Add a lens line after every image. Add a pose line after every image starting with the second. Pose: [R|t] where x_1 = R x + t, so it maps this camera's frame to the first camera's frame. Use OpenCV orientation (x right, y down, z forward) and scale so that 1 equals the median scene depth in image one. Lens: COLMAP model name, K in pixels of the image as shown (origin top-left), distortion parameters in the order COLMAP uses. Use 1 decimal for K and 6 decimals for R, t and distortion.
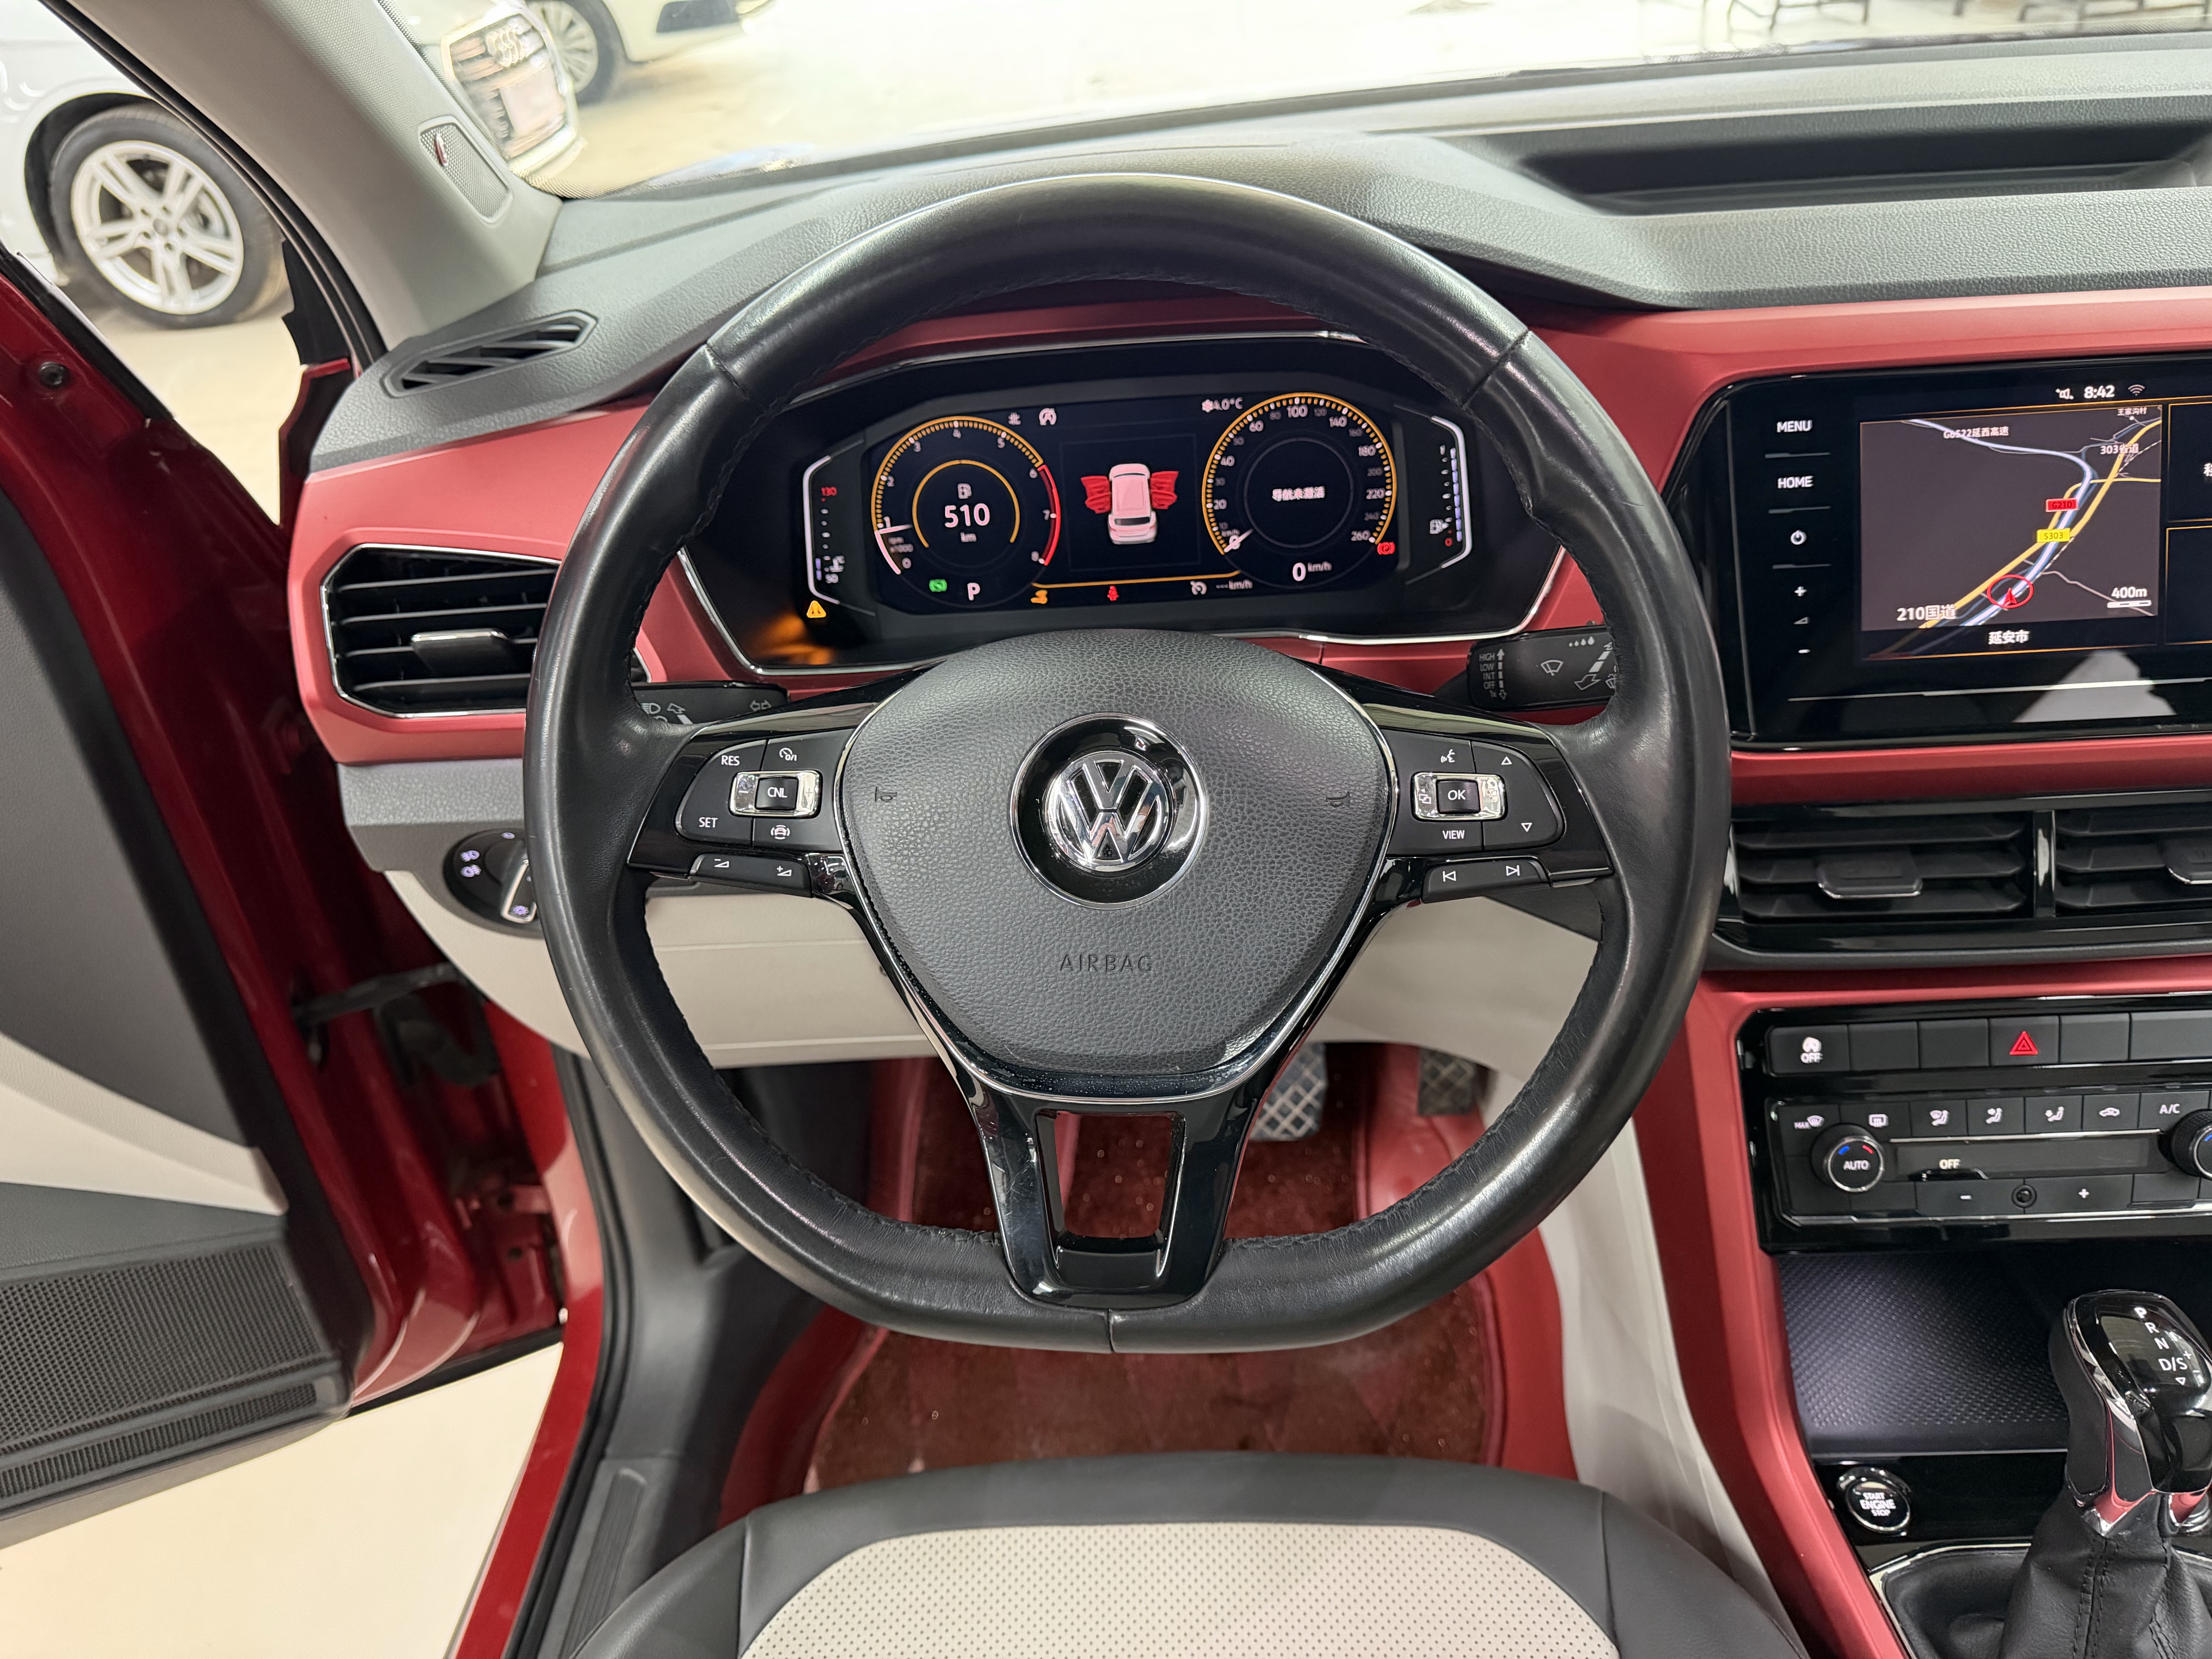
lens RADIAL K [[1596.7, 0, 1076.4], [0, 1596.7, 833.7], [0, 0, 1]] dist [0.044083, -0.054654]
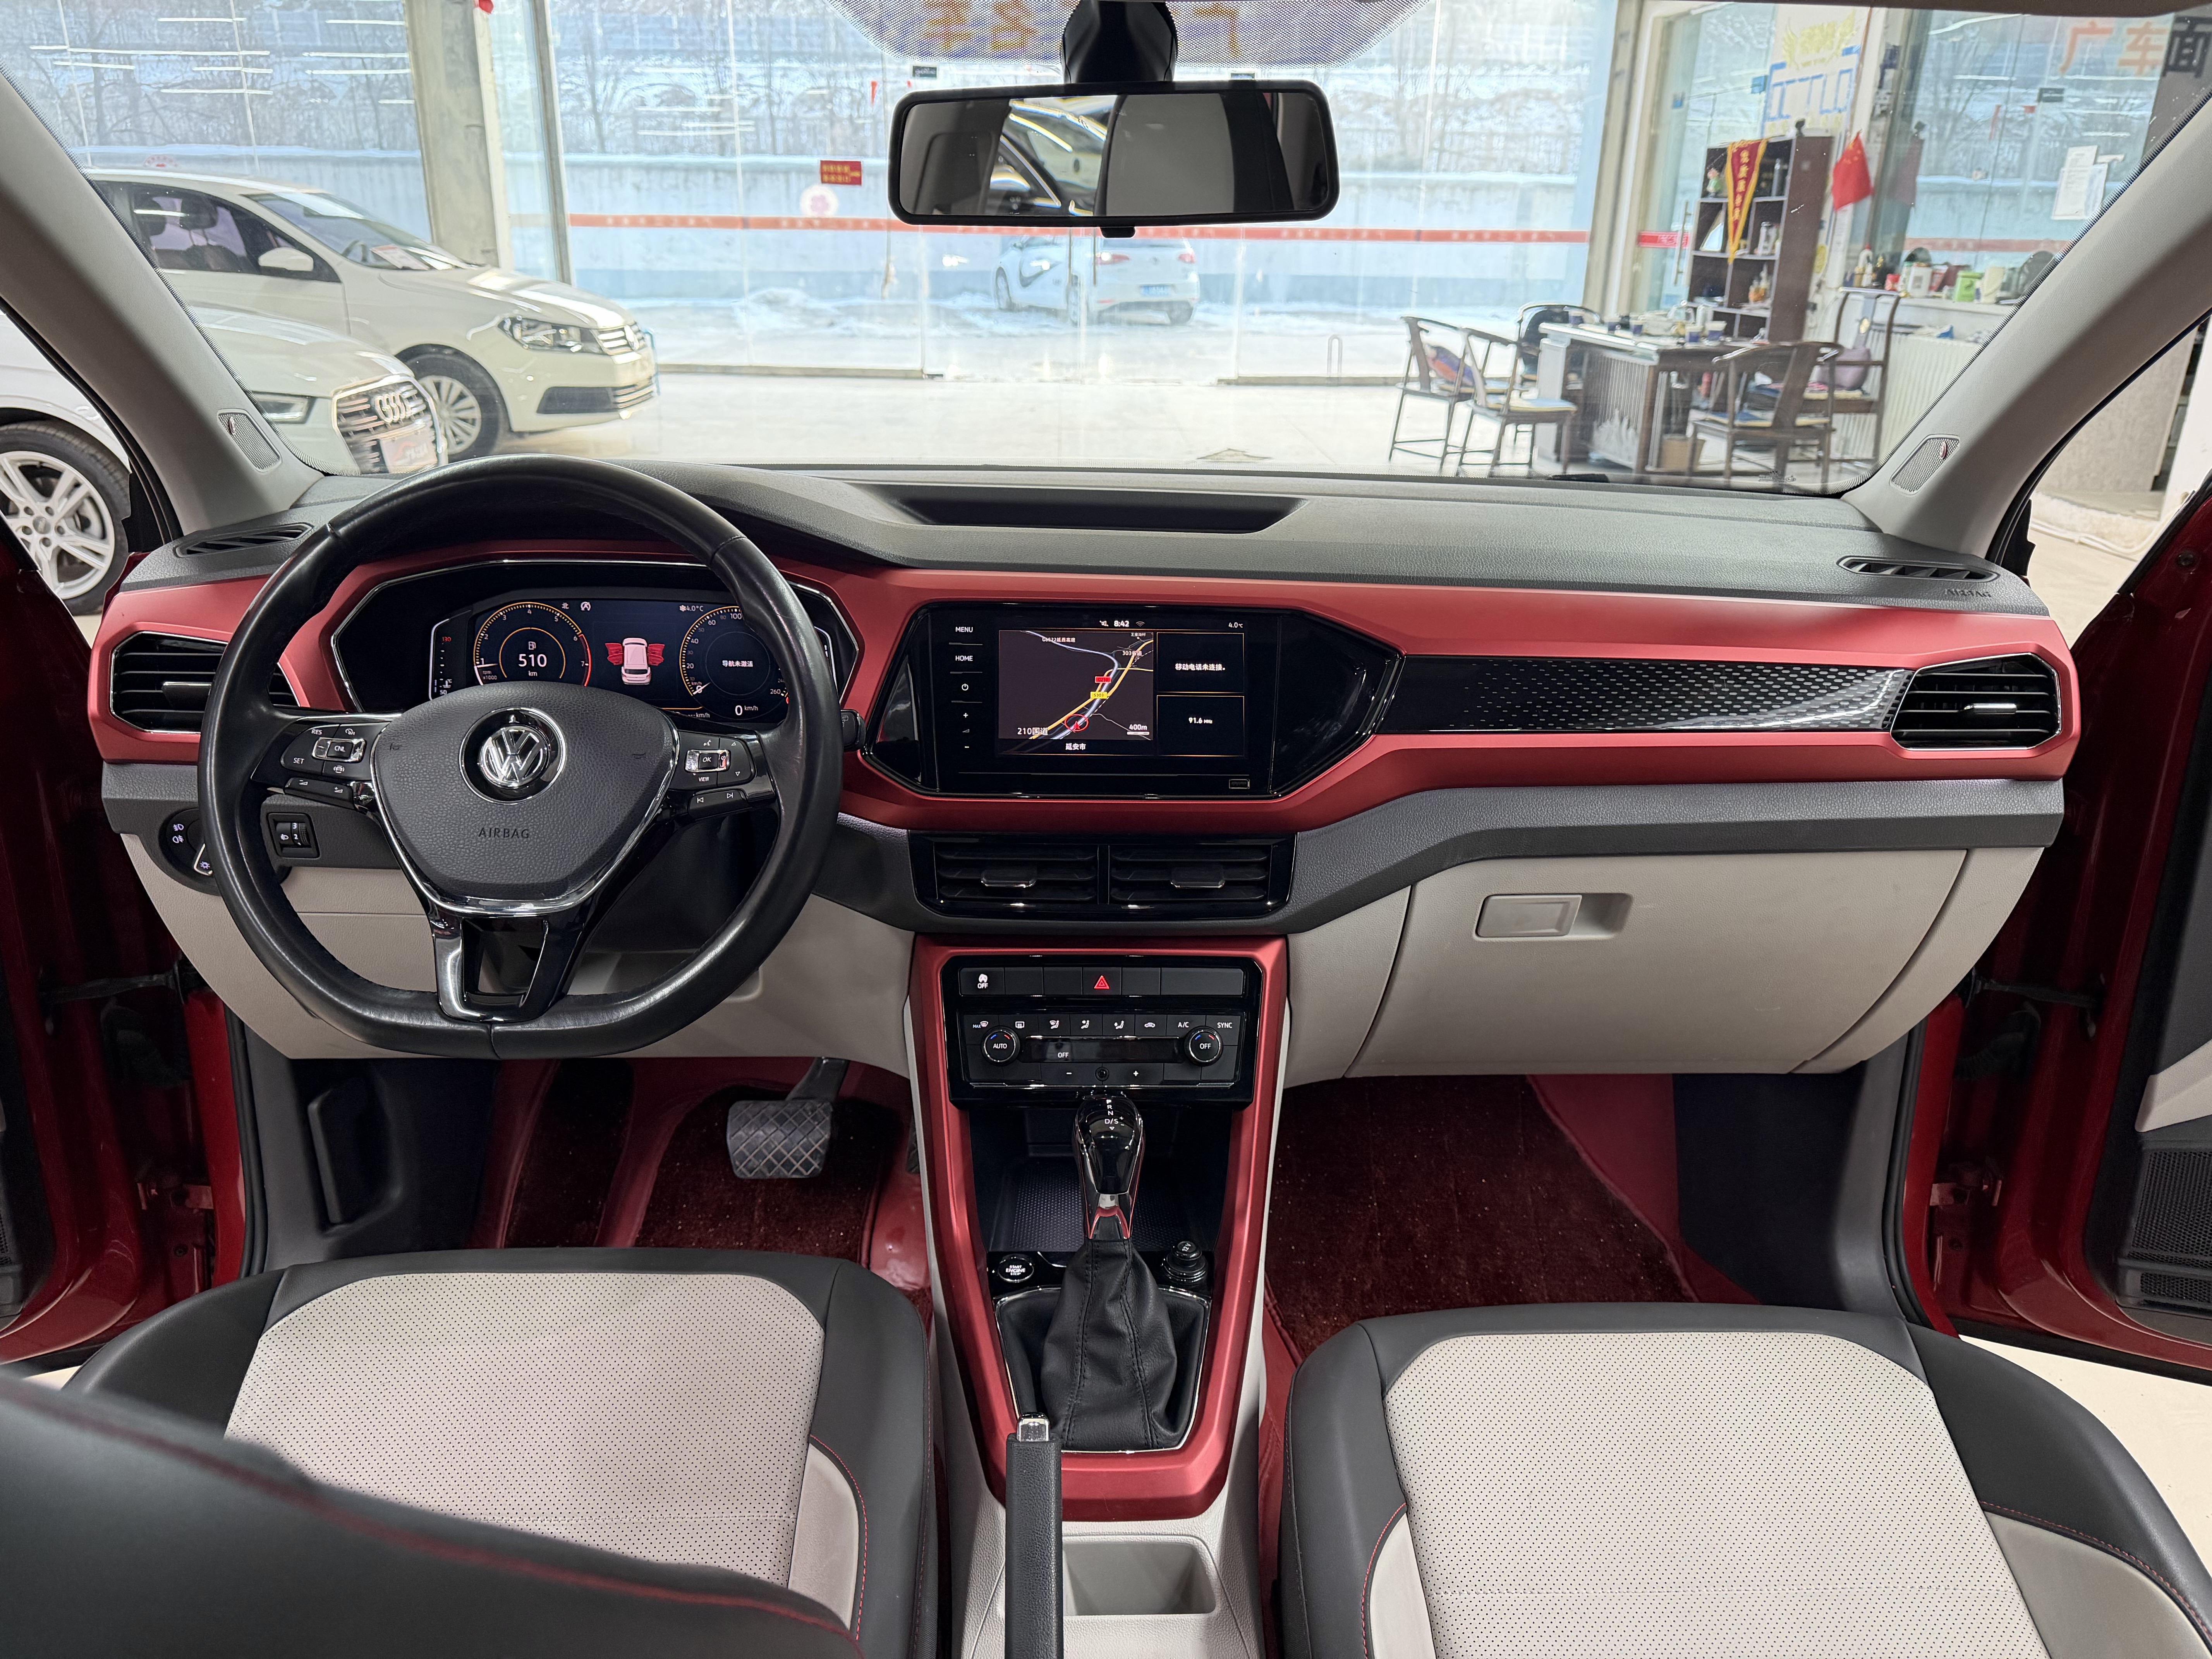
lens RADIAL K [[1596.7, 0, 1095.2], [0, 1596.7, 828.3], [0, 0, 1]] dist [0.044083, -0.054654]
pose [[0.992819, 0.070463, 0.096669, 0.370369], [-0.045835, 0.970507, -0.236675, 0.345410], [-0.110495, 0.230545, 0.966768, -0.647920]]
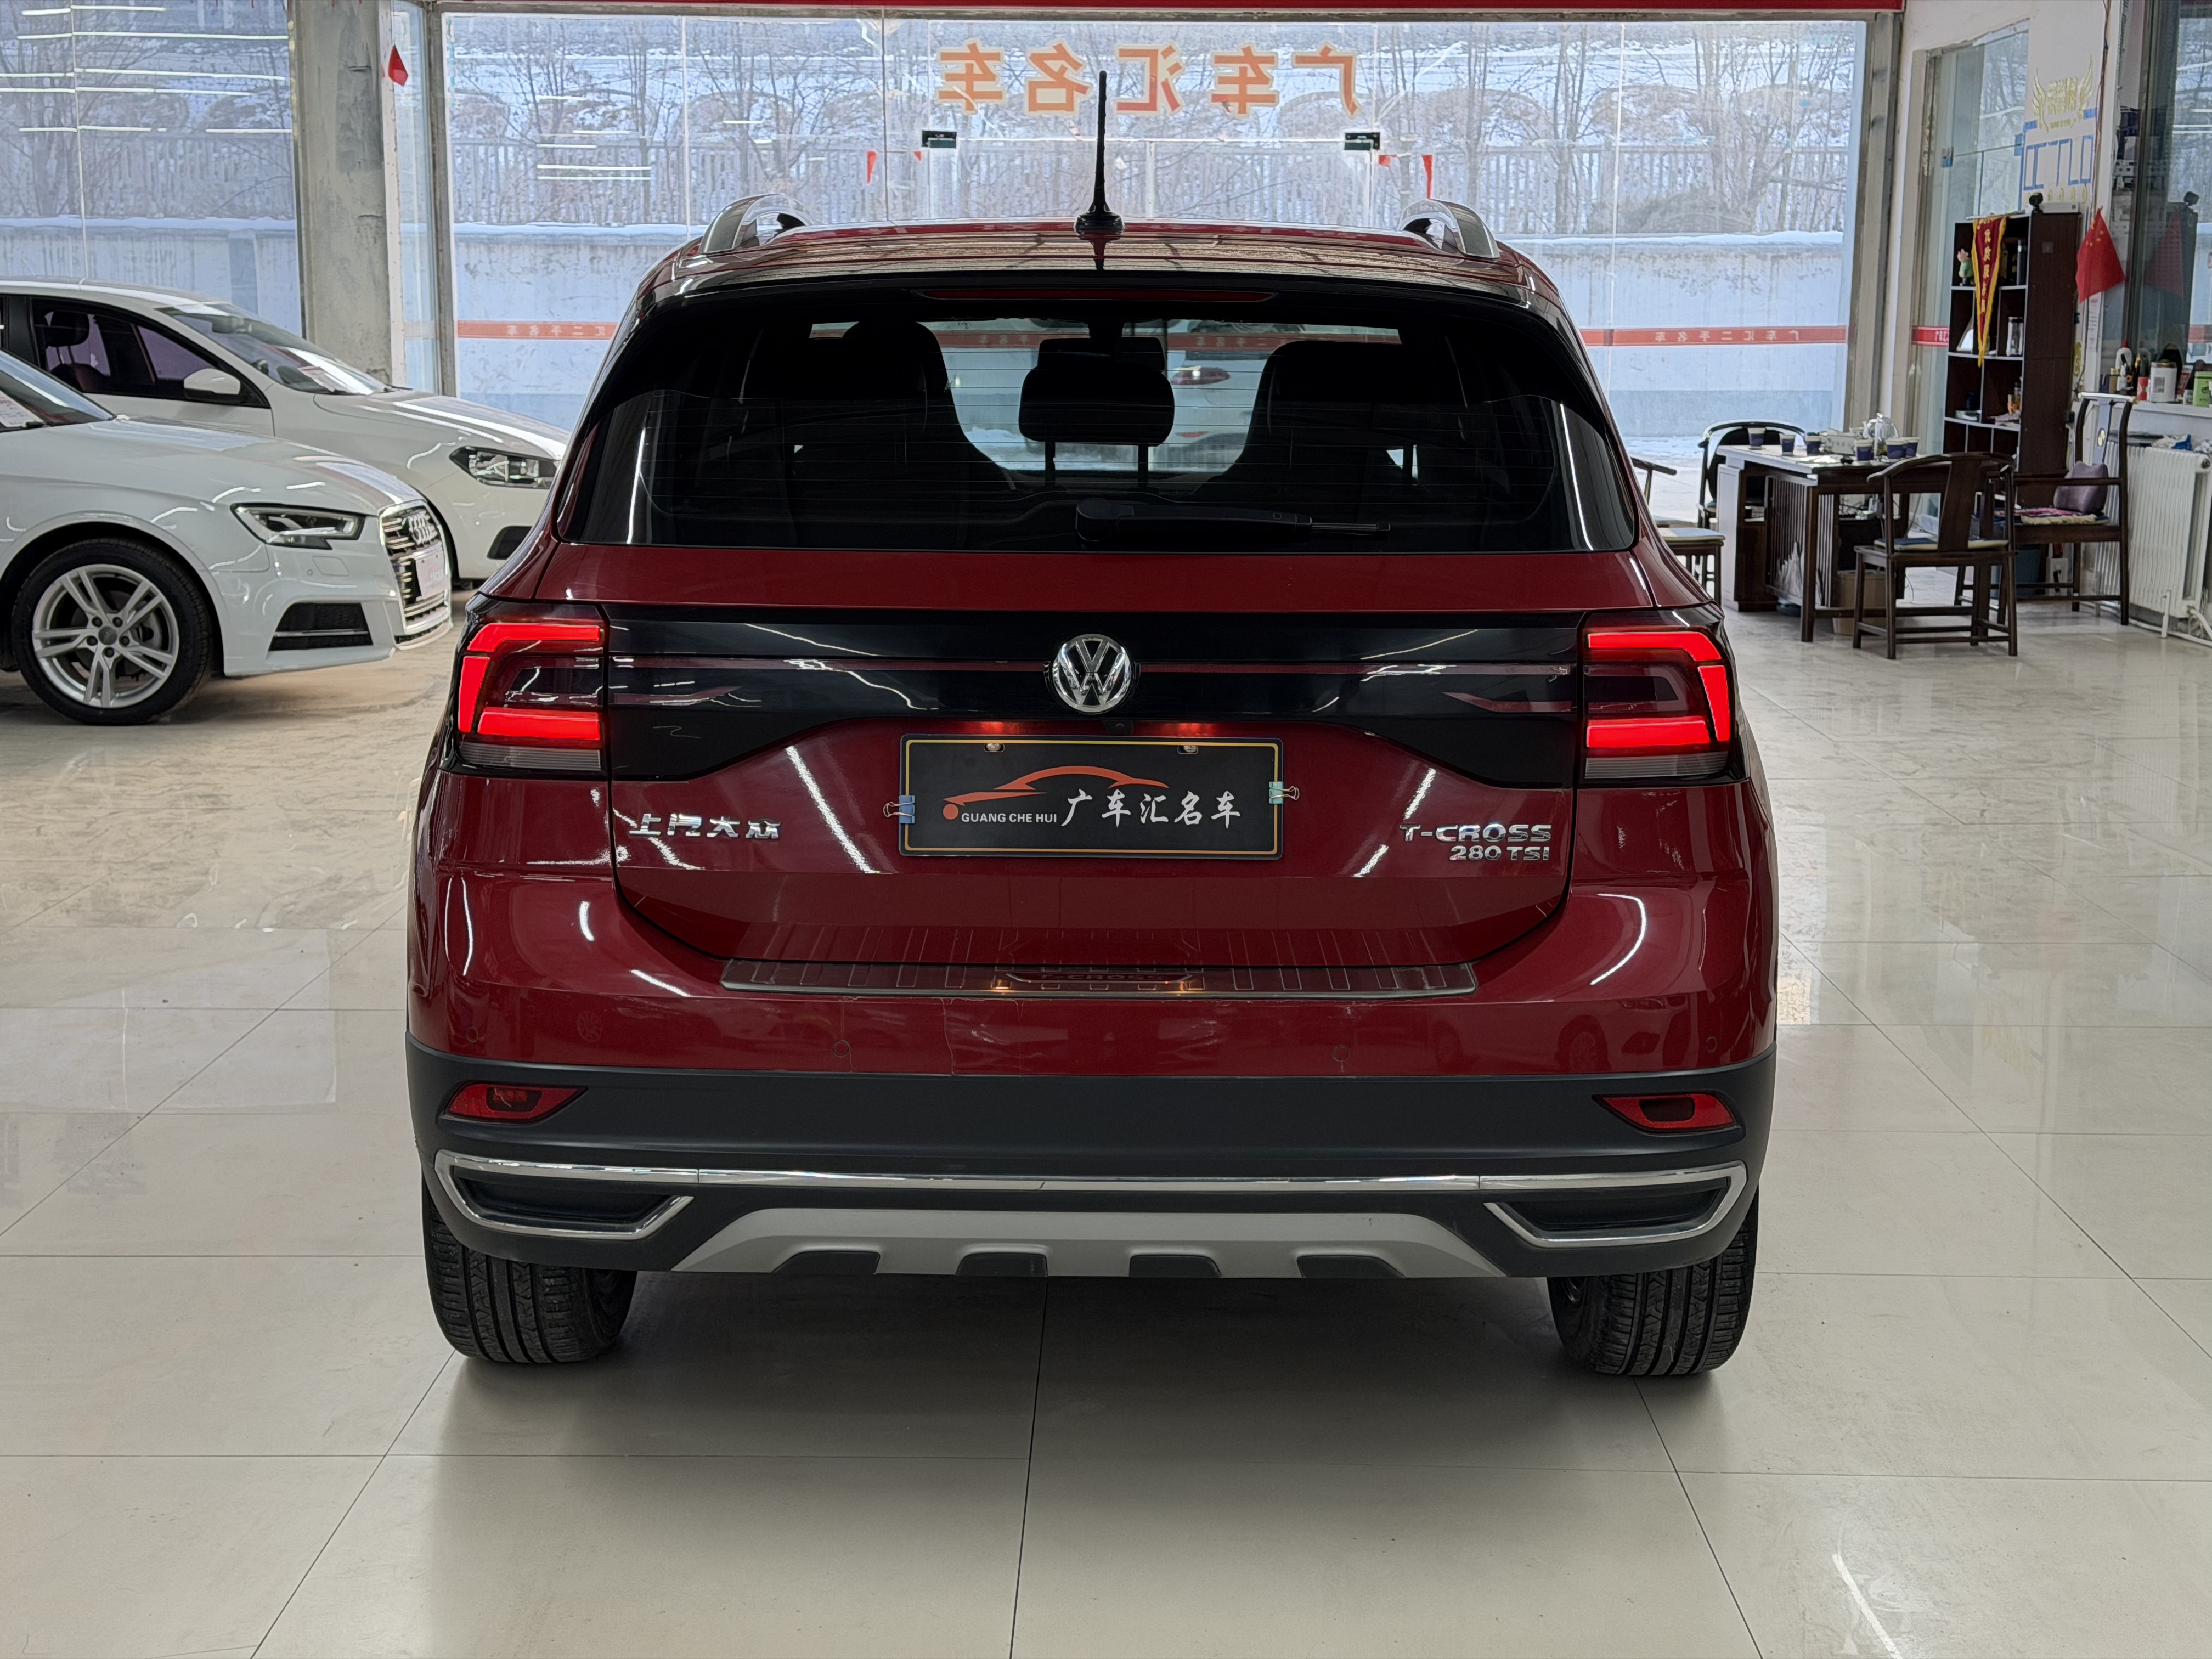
lens RADIAL K [[3060.9, 0, 1110.2], [0, 3060.9, 851.6], [0, 0, 1]] dist [0.108025, 0.000000]
pose [[0.995362, 0.080195, 0.053127, 0.168892], [-0.051598, 0.911195, -0.408731, 3.831360], [-0.081187, 0.404094, 0.911107, -6.080669]]
